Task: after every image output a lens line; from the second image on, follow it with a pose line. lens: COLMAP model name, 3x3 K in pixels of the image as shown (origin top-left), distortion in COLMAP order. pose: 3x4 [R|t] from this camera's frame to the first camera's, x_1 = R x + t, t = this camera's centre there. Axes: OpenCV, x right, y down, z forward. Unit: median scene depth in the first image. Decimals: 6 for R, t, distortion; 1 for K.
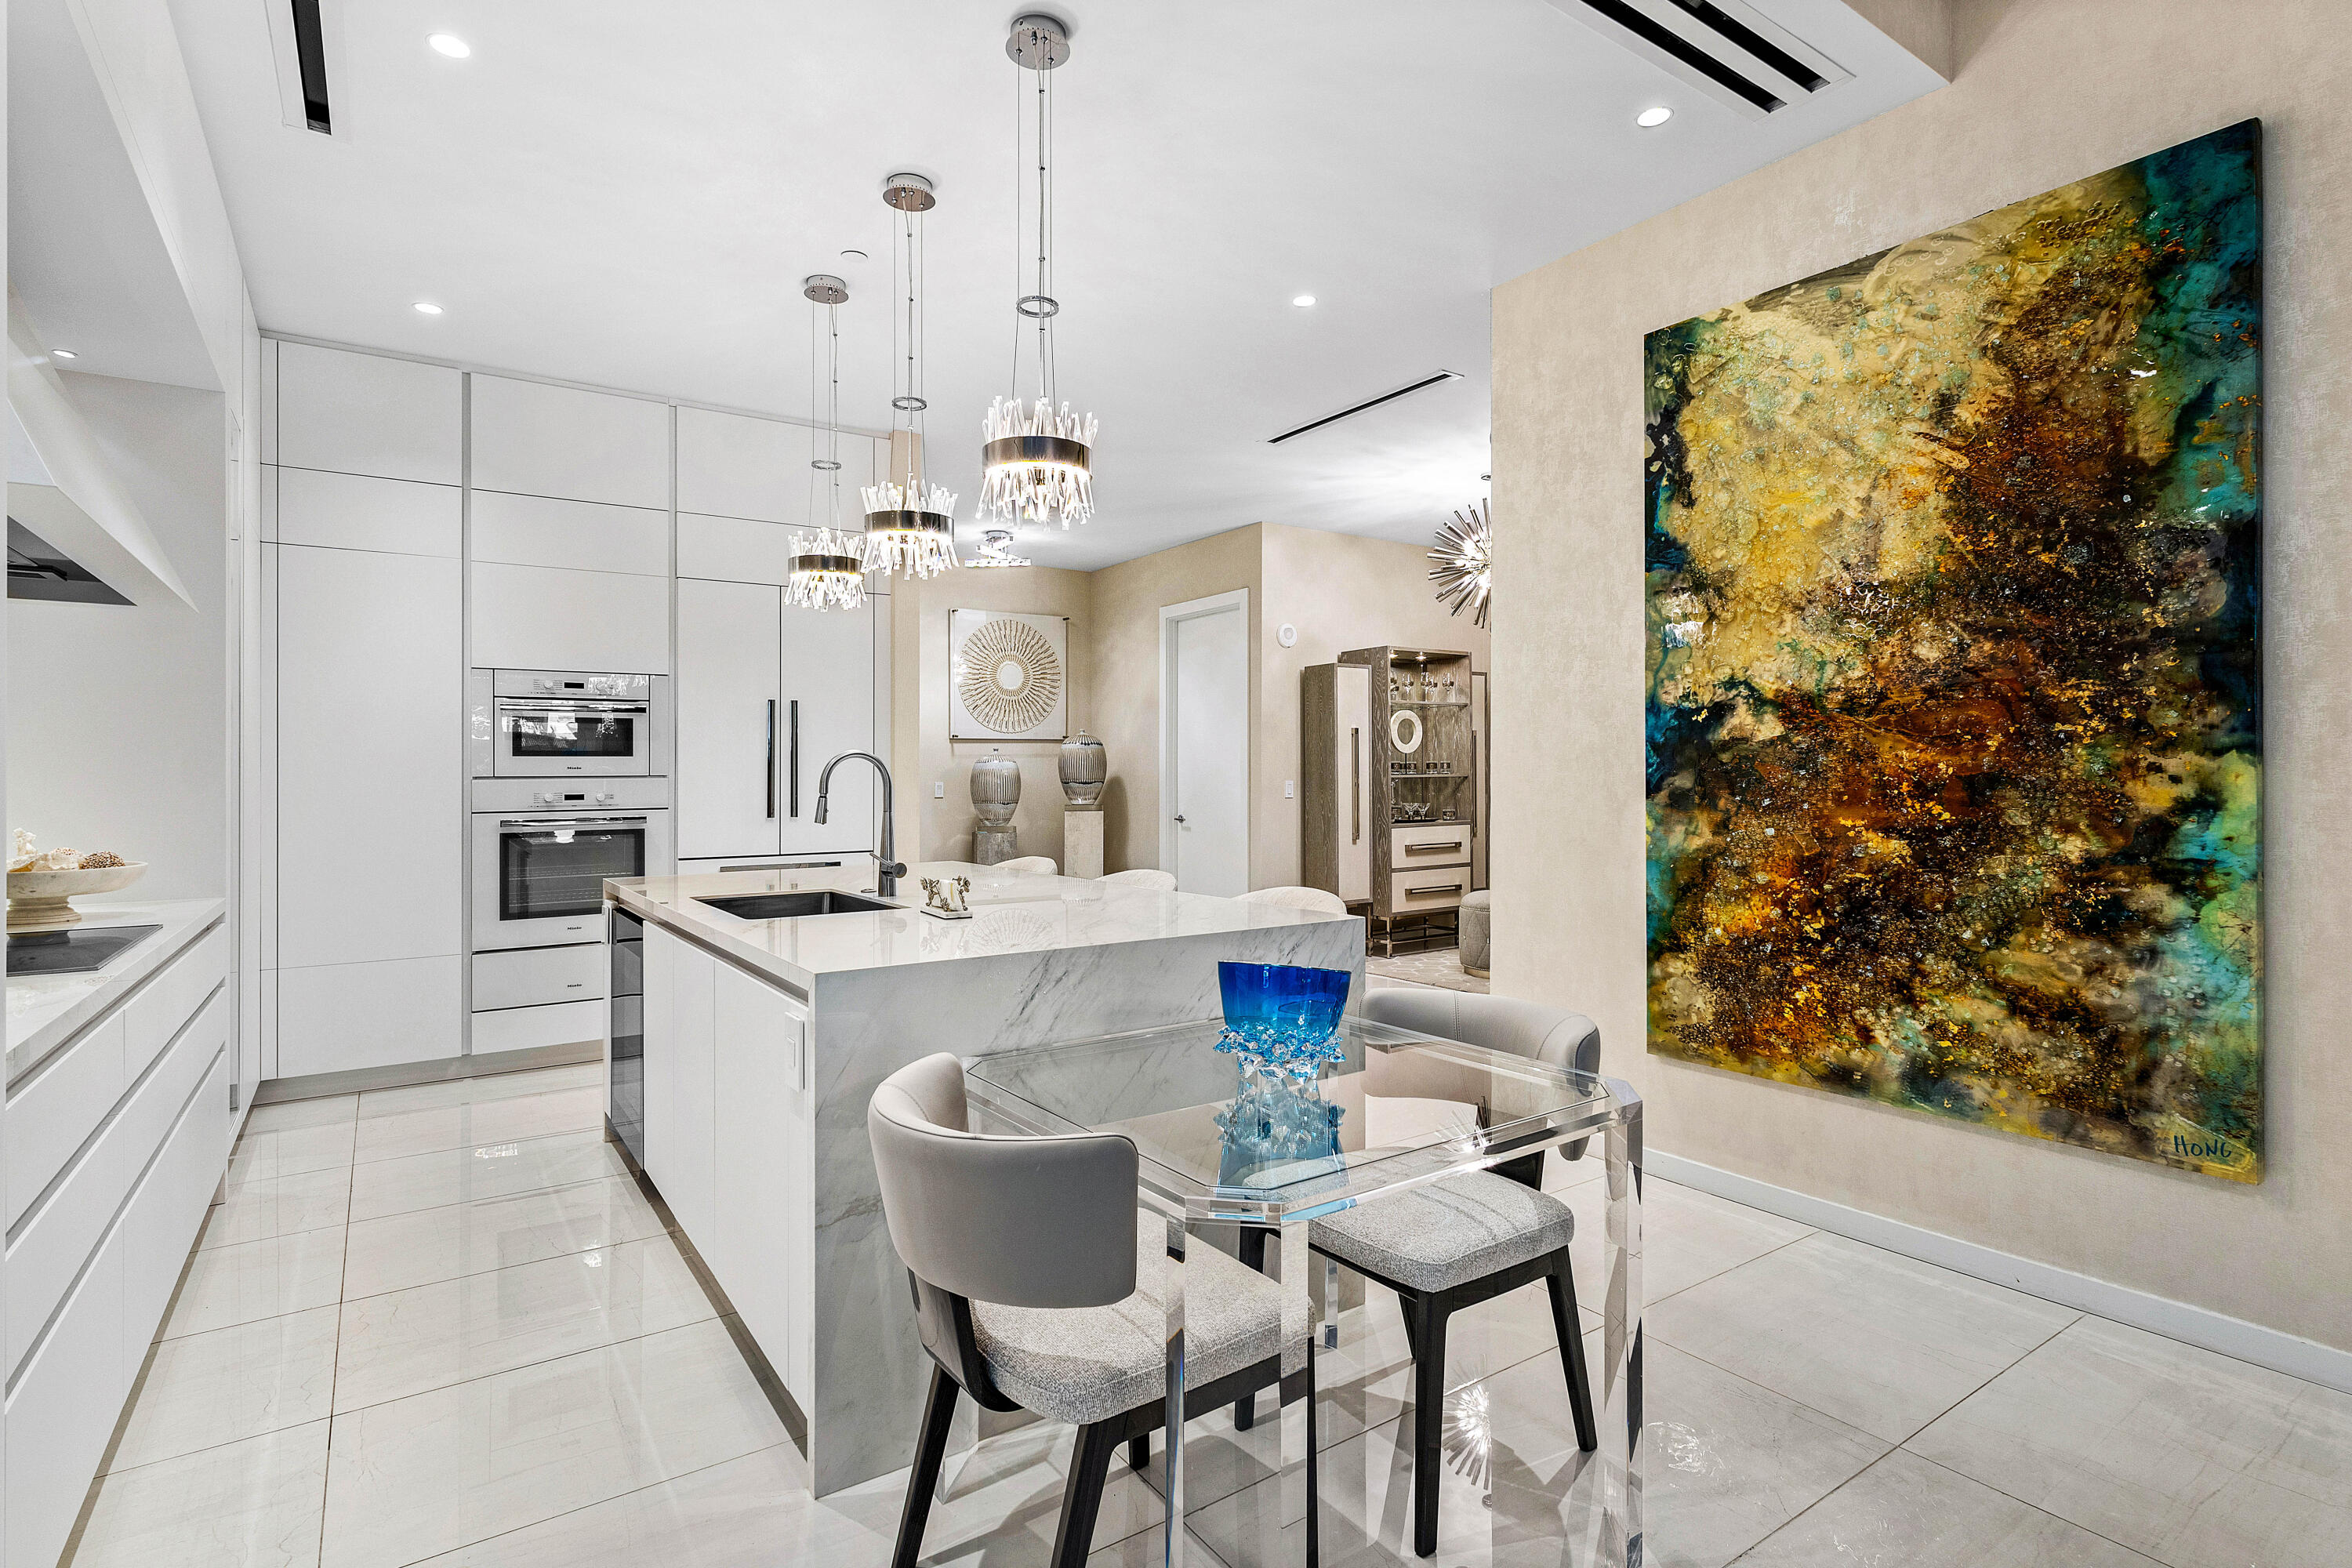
lens RADIAL K [[1174.4, 0, 1194.2], [0, 1174.4, 782.4], [0, 0, 1]] dist [0.003156, 0.000977]
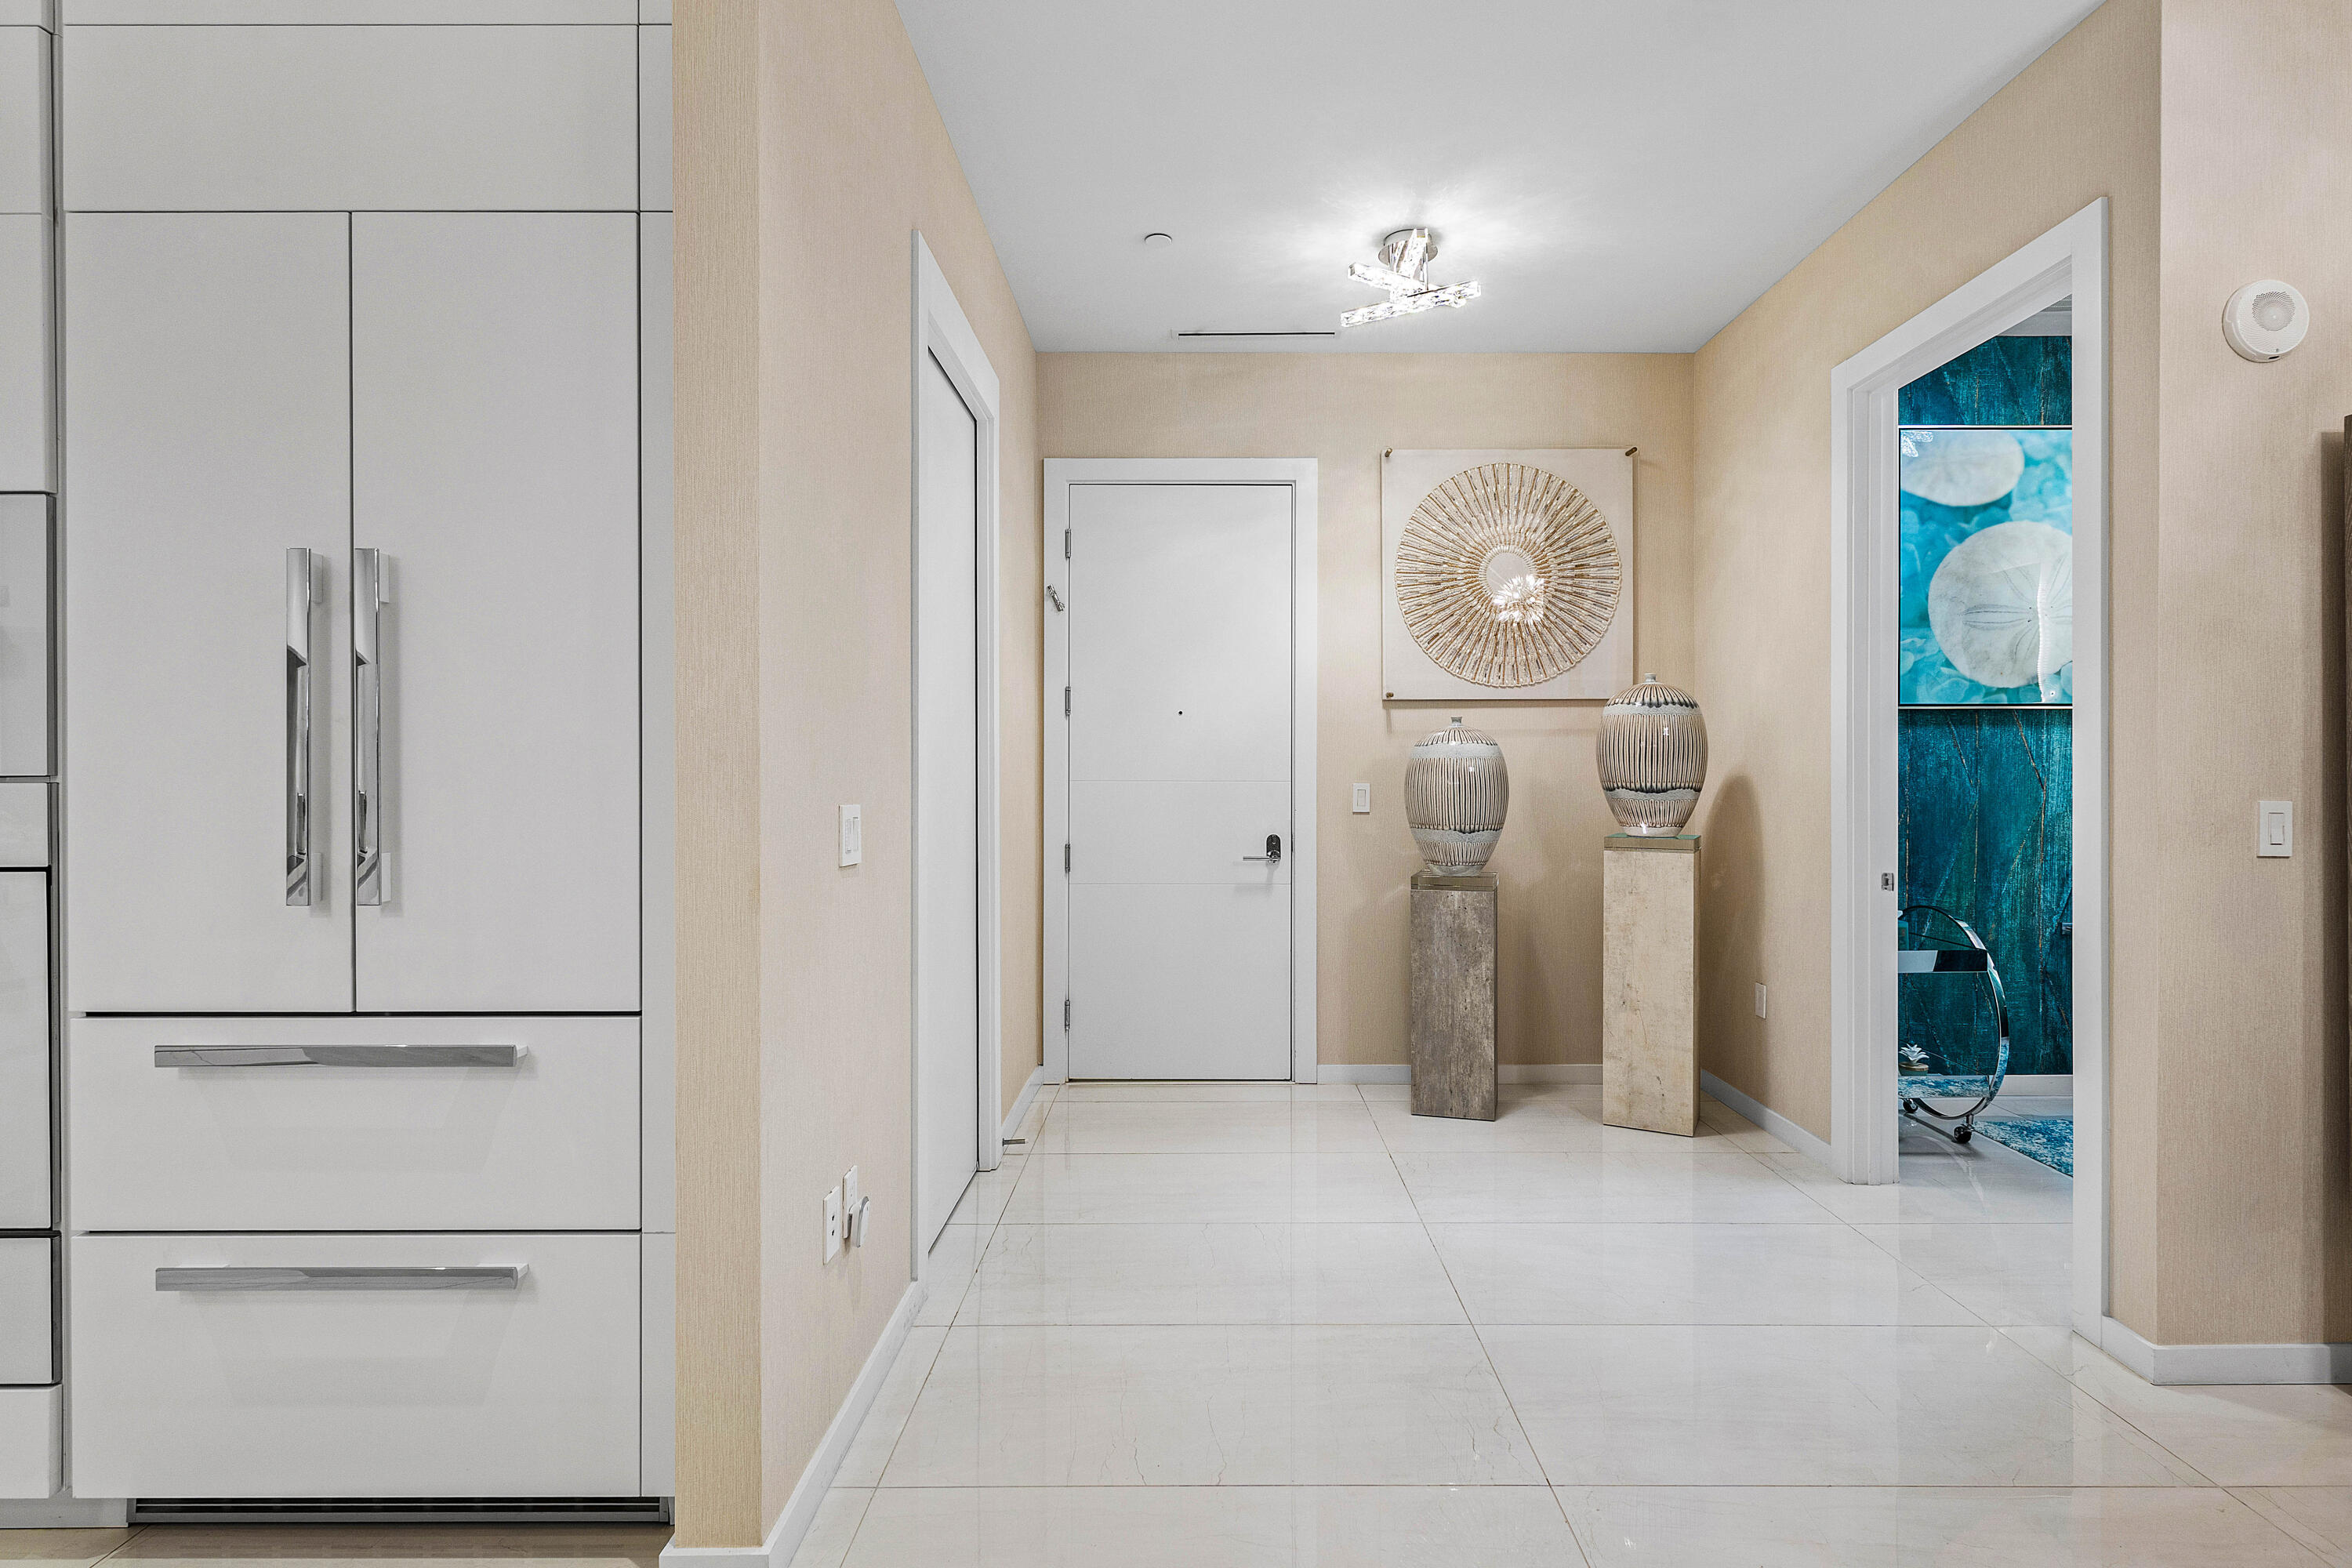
lens RADIAL K [[1174.4, 0, 1196.9], [0, 1174.4, 768.7], [0, 0, 1]] dist [0.003156, 0.000977]
pose [[0.815353, 0.010464, -0.578869, 0.046445], [-0.011794, 0.999929, 0.001462, -0.011489], [0.578843, 0.005635, 0.815419, 0.873168]]
